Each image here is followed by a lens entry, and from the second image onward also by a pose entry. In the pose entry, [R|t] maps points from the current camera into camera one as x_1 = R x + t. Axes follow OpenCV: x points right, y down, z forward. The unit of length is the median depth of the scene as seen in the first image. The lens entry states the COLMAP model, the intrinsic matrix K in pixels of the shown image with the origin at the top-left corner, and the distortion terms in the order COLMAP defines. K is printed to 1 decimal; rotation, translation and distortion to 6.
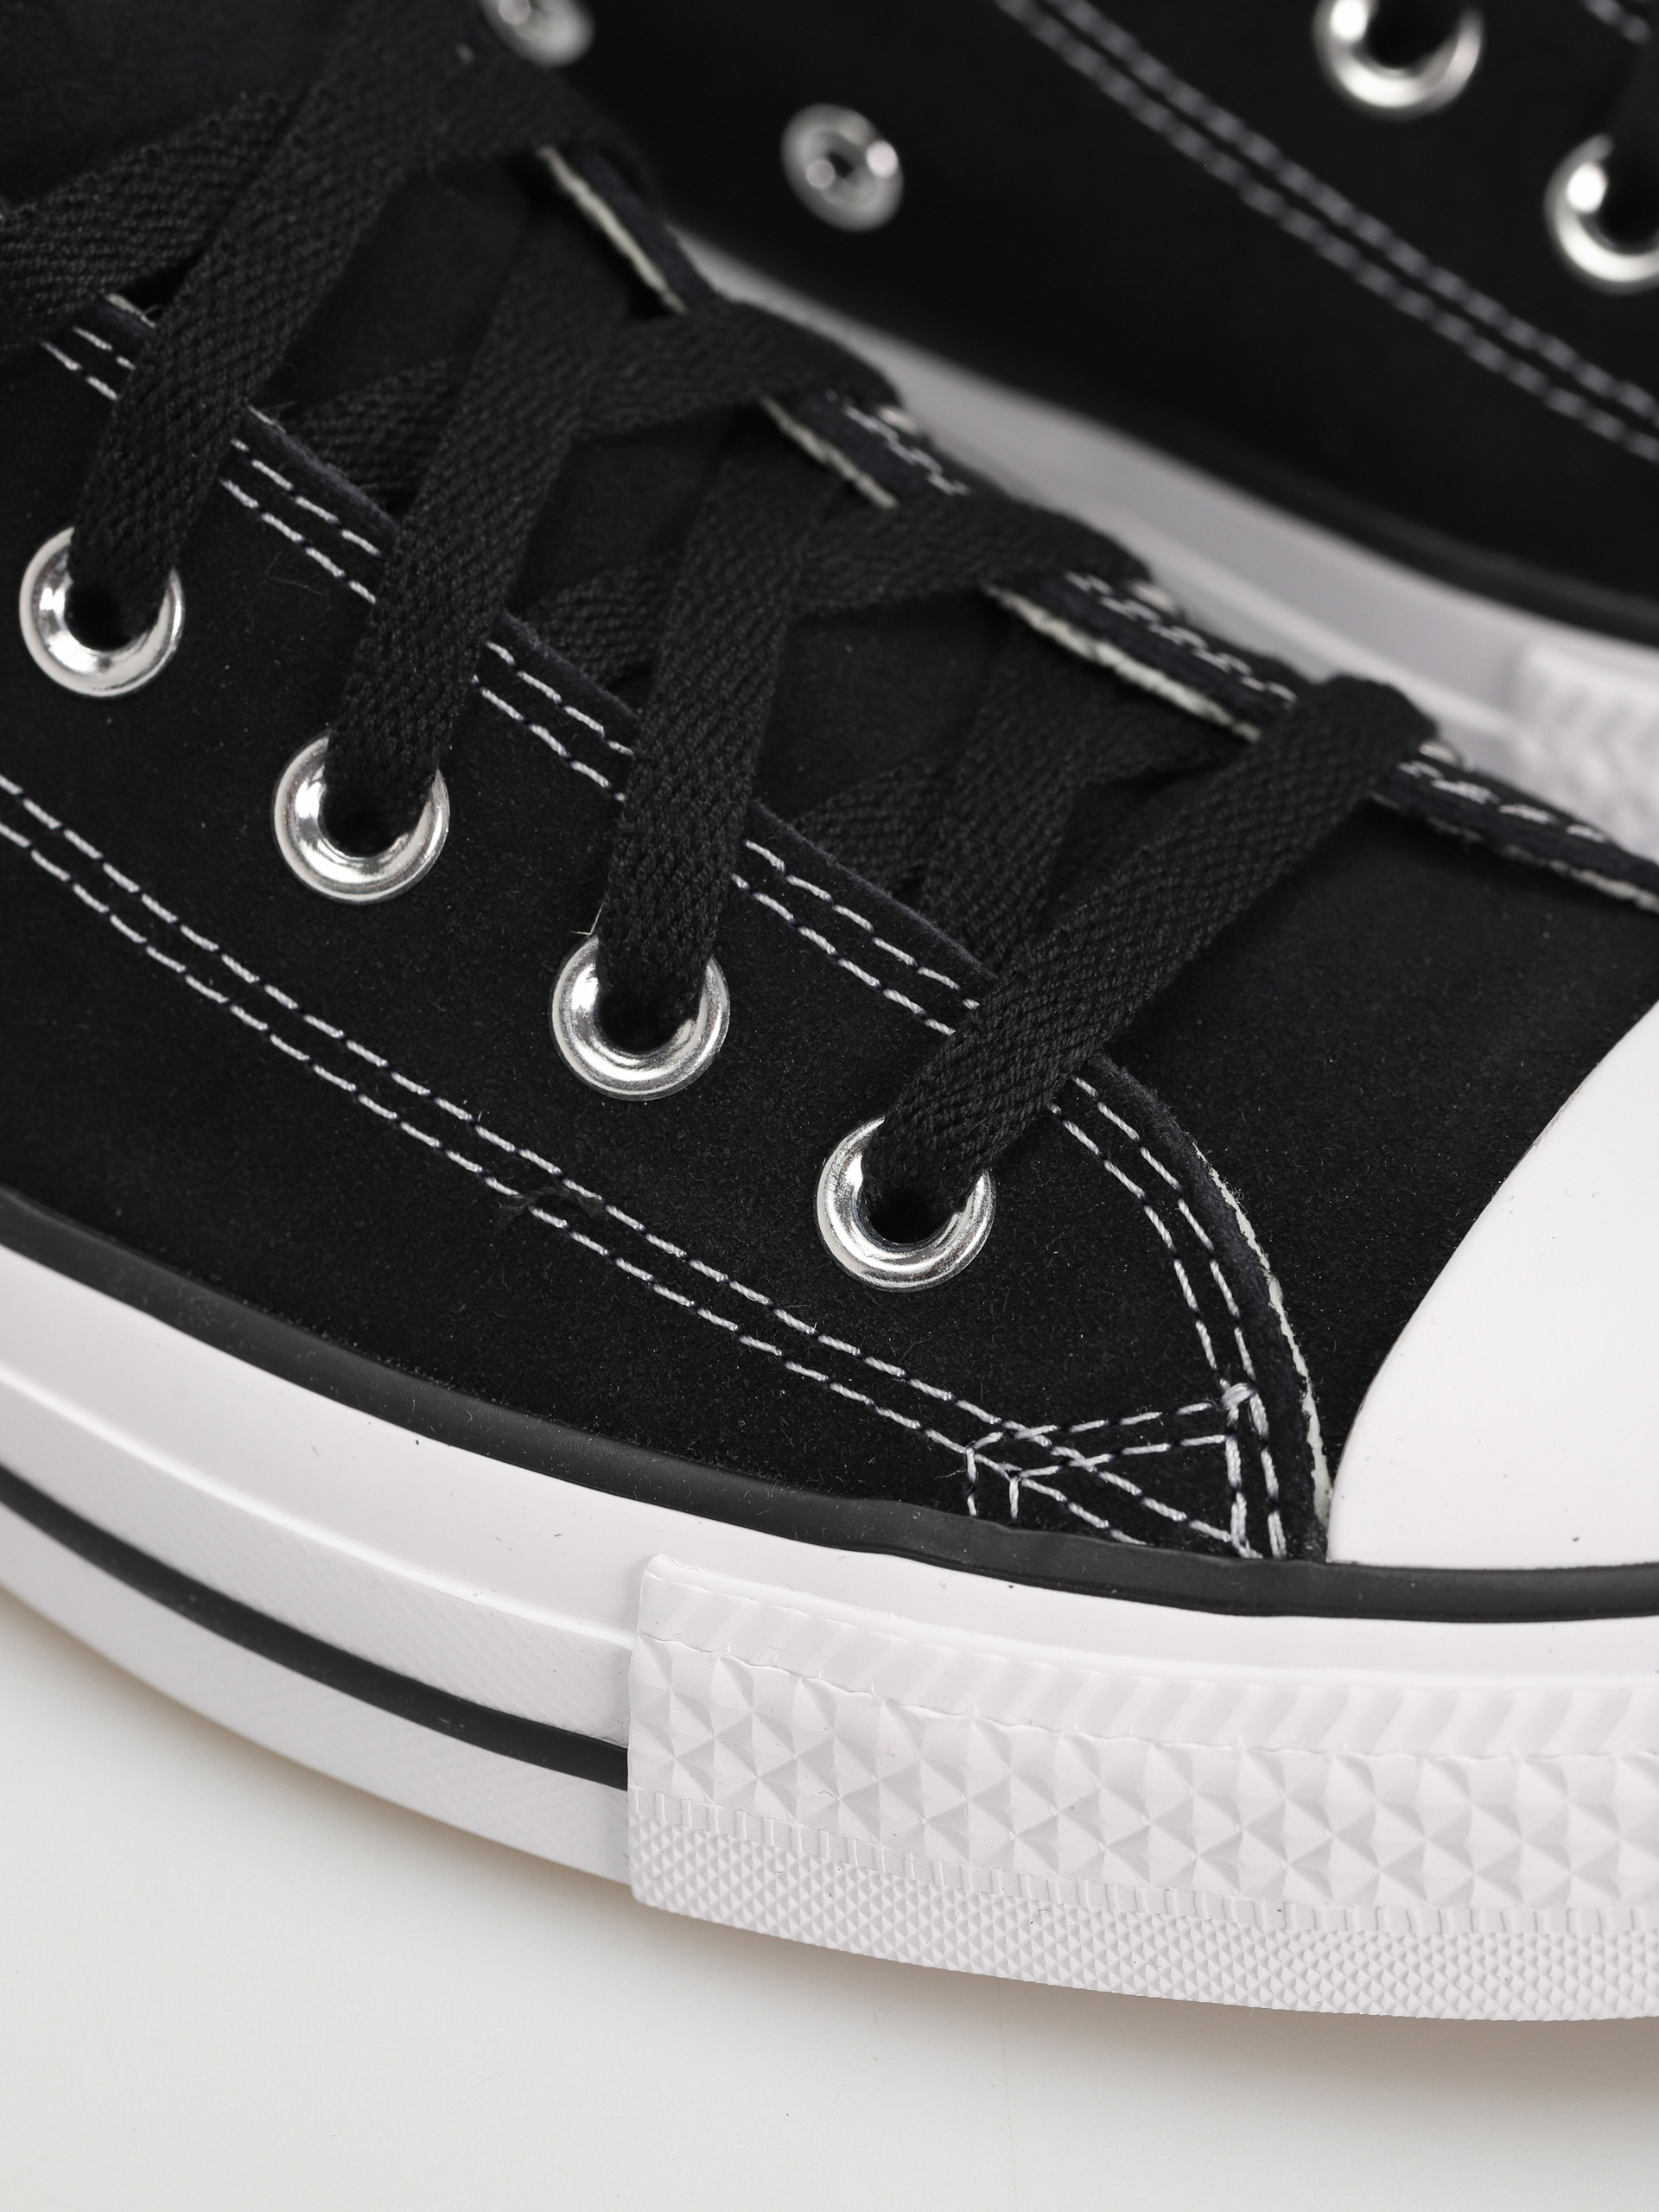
lens RADIAL K [[8058.3, 0, 831.5], [0, 8058.3, 1099.9], [0, 0, 1]] dist [-0.049787, 0.000000]
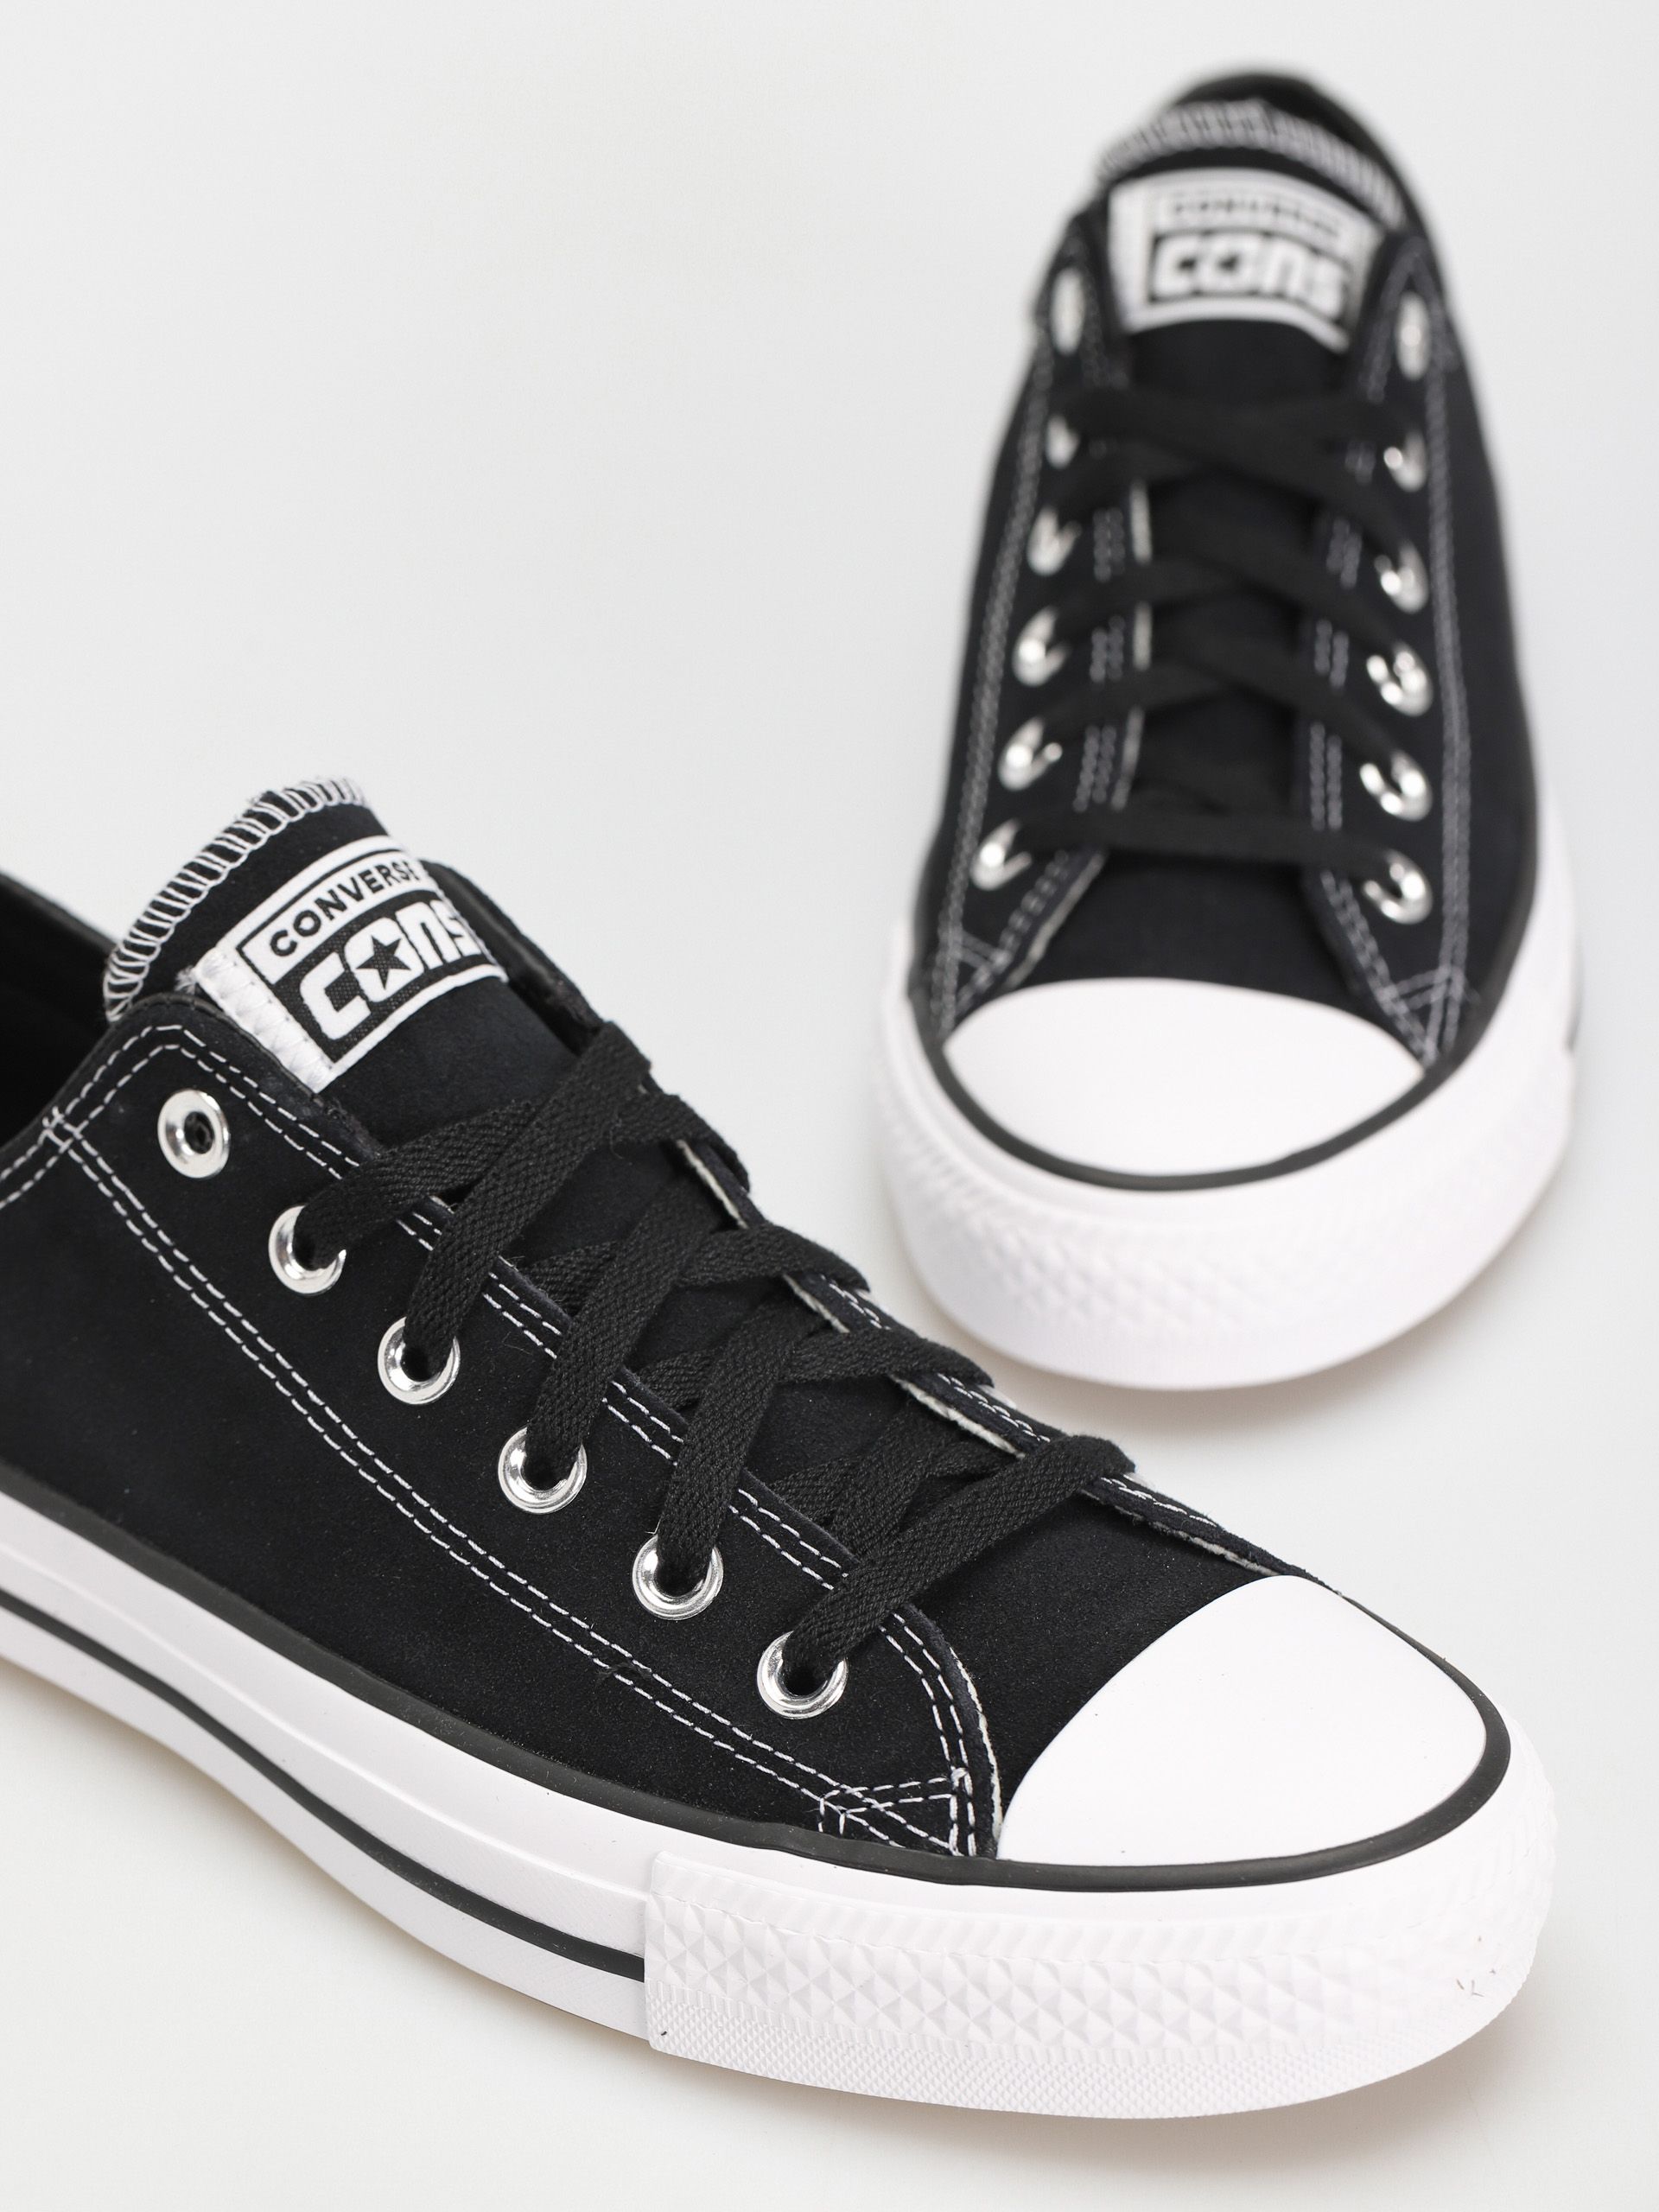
lens RADIAL K [[8058.3, 0, 827.3], [0, 8058.3, 1109.5], [0, 0, 1]] dist [-0.049787, 0.000000]
pose [[0.989711, 0.036453, -0.138356, 0.271713], [-0.061357, 0.981703, -0.180261, 0.222974], [0.129253, 0.186896, 0.973840, -0.877820]]
